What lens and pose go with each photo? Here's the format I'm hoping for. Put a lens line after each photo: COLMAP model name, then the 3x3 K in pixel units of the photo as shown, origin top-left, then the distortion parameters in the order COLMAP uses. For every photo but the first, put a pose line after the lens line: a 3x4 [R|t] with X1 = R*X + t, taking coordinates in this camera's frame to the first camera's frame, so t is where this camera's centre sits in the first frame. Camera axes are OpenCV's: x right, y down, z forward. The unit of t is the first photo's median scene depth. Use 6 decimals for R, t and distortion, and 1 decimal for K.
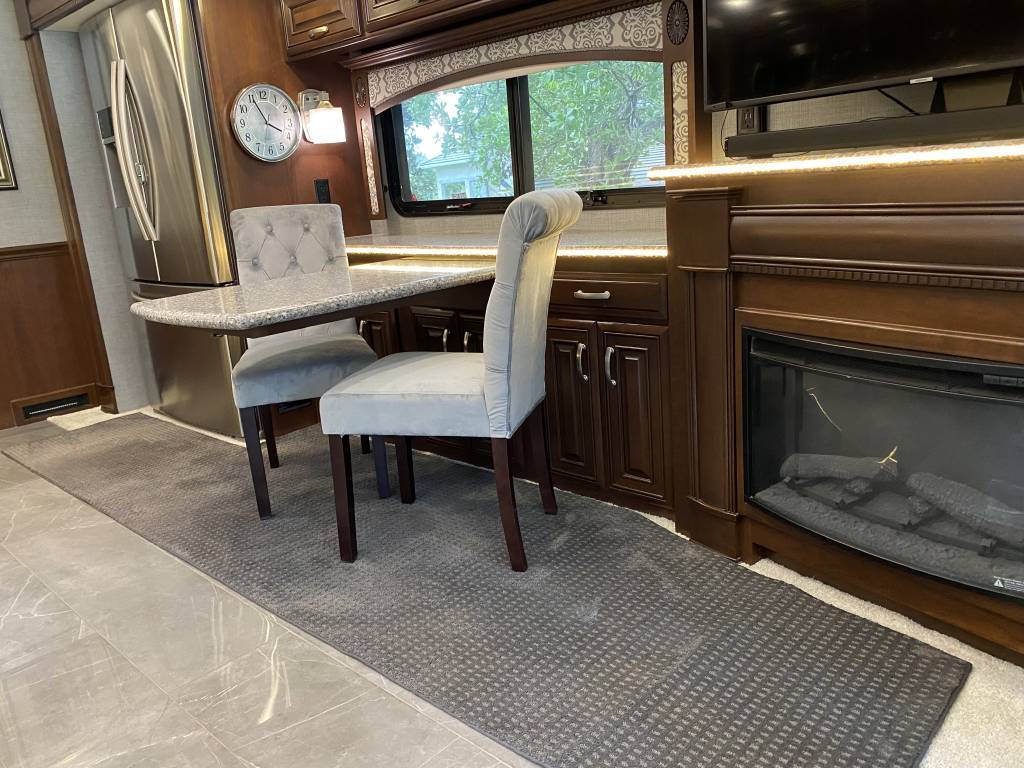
lens RADIAL K [[788.0, 0, 509.5], [0, 788.0, 369.2], [0, 0, 1]] dist [0.035263, -0.047895]
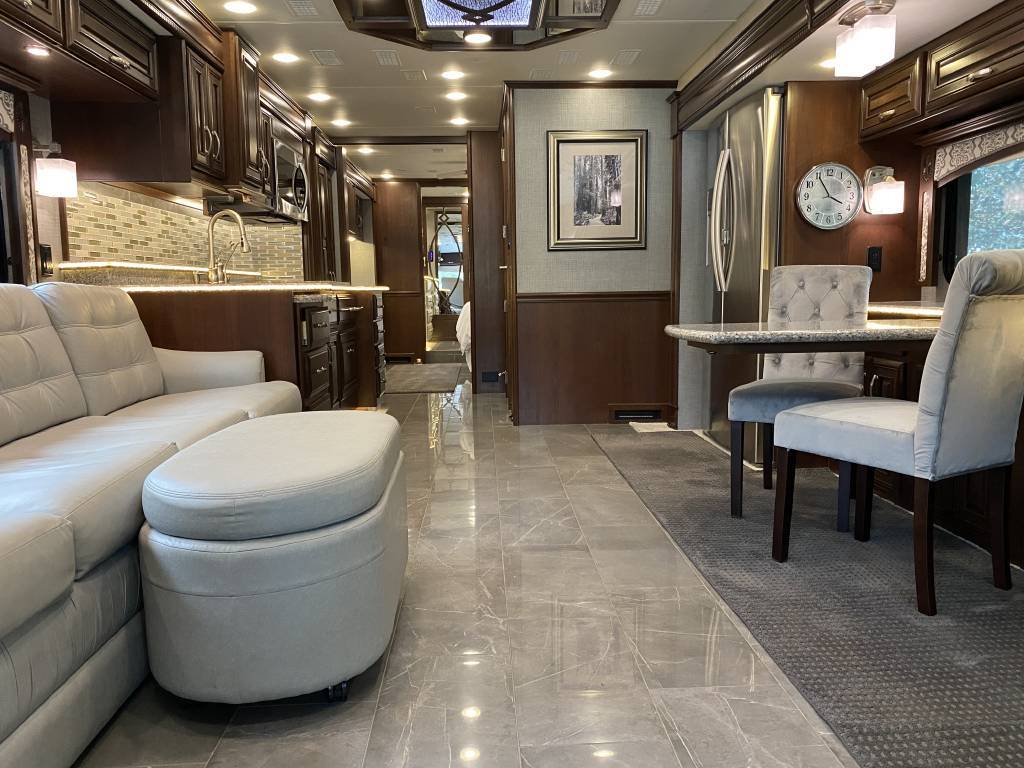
lens RADIAL K [[788.0, 0, 509.5], [0, 788.0, 369.2], [0, 0, 1]] dist [0.035263, -0.047895]
pose [[0.711714, 0.139958, -0.688386, 0.206683], [-0.208980, 0.977767, -0.017269, 0.054121], [0.670665, 0.156149, 0.725139, -0.108481]]
